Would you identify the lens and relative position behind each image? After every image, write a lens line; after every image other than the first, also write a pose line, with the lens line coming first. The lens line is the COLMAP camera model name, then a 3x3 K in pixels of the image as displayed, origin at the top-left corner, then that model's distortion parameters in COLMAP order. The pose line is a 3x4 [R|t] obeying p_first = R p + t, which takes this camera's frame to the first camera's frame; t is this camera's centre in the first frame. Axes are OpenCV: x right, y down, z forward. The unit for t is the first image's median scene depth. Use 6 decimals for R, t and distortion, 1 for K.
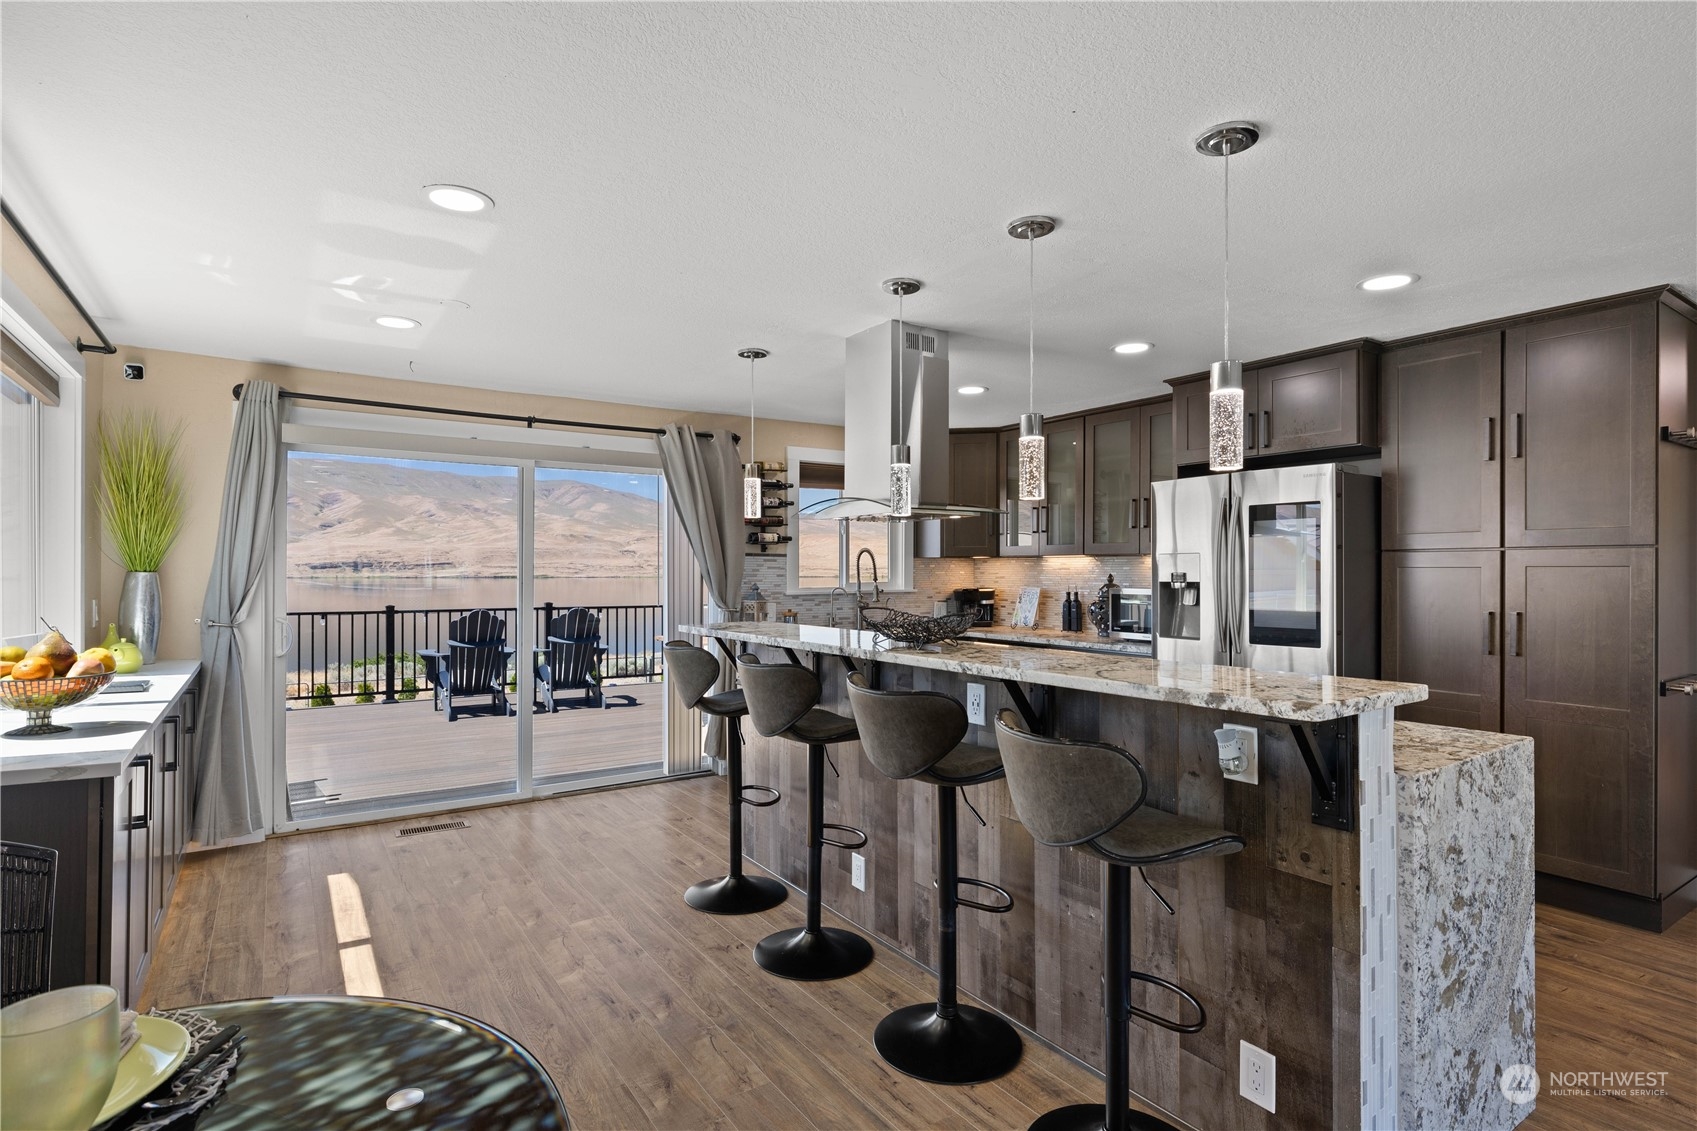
lens RADIAL K [[877.6, 0, 817.3], [0, 877.6, 557.0], [0, 0, 1]] dist [-0.002832, -0.000969]
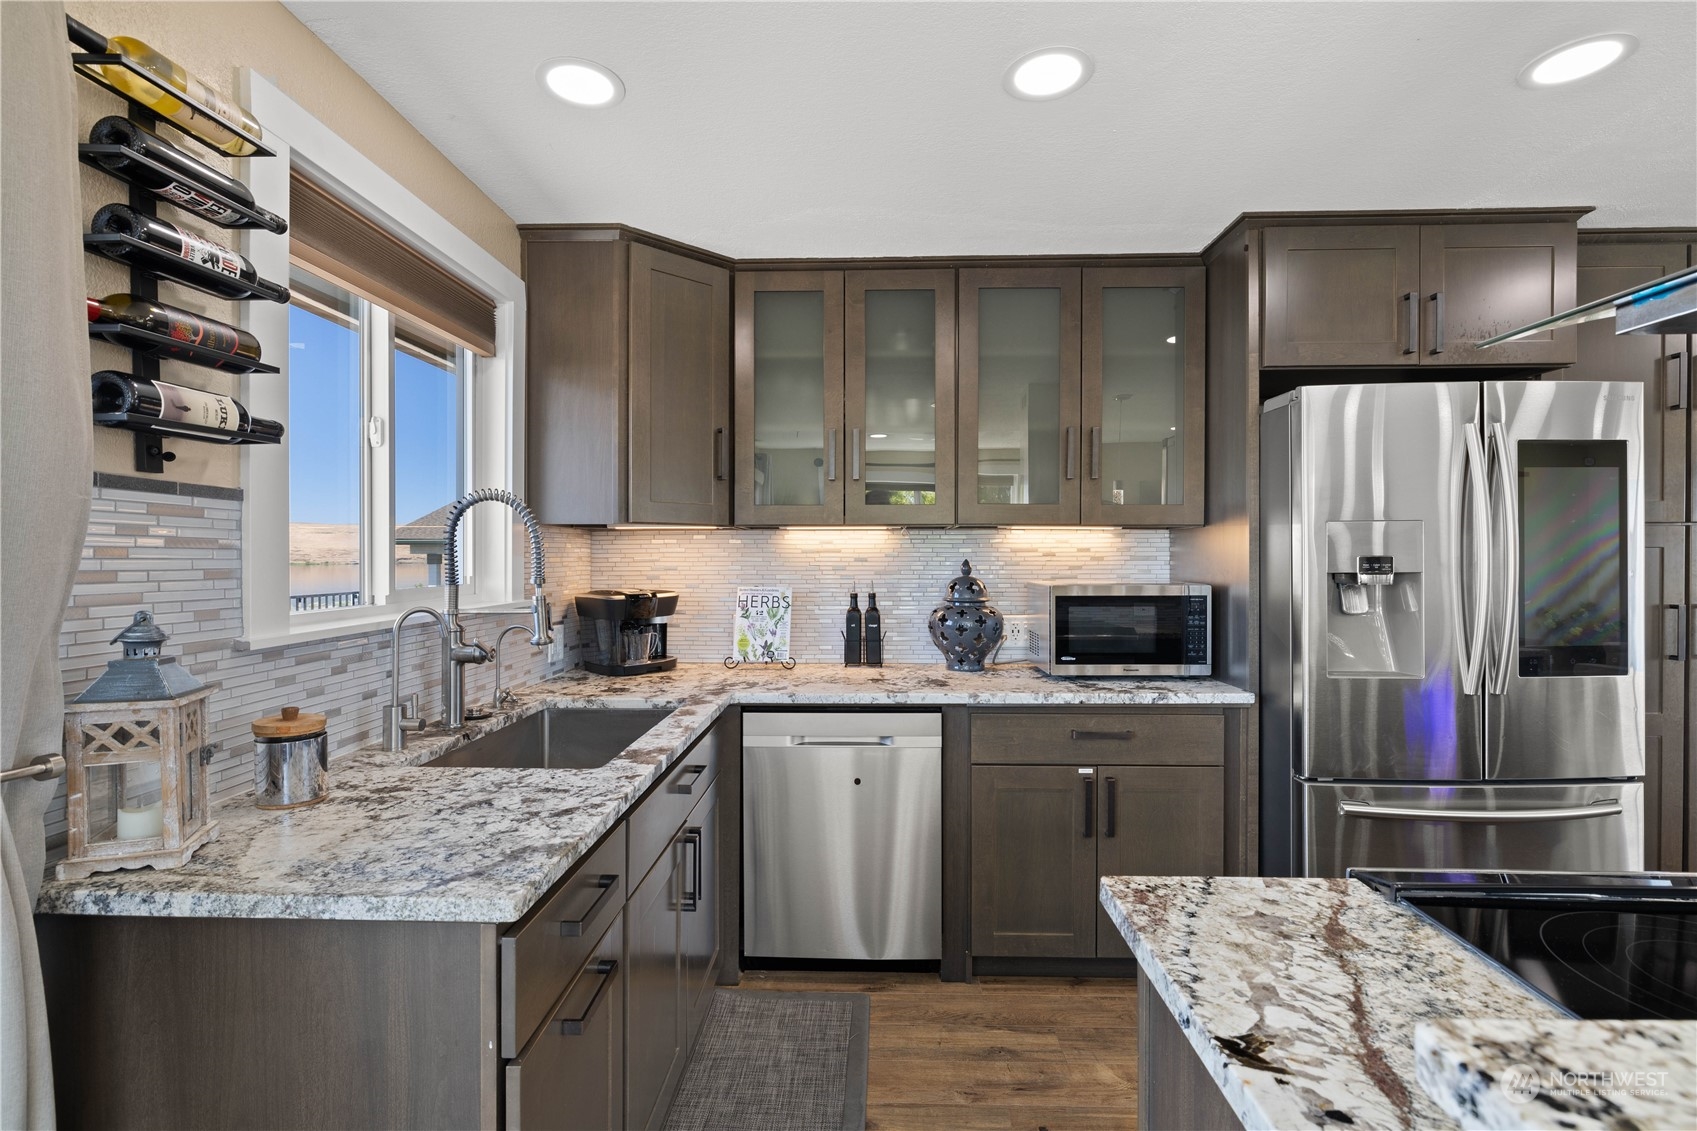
lens RADIAL K [[784.9, 0, 848.3], [0, 784.9, 563.7], [0, 0, 1]] dist [-0.004683, -0.000682]
pose [[0.553527, -0.008819, 0.832784, -0.129125], [-0.008562, 0.999831, 0.016279, 0.013066], [-0.832787, -0.016141, 0.553358, 0.734399]]
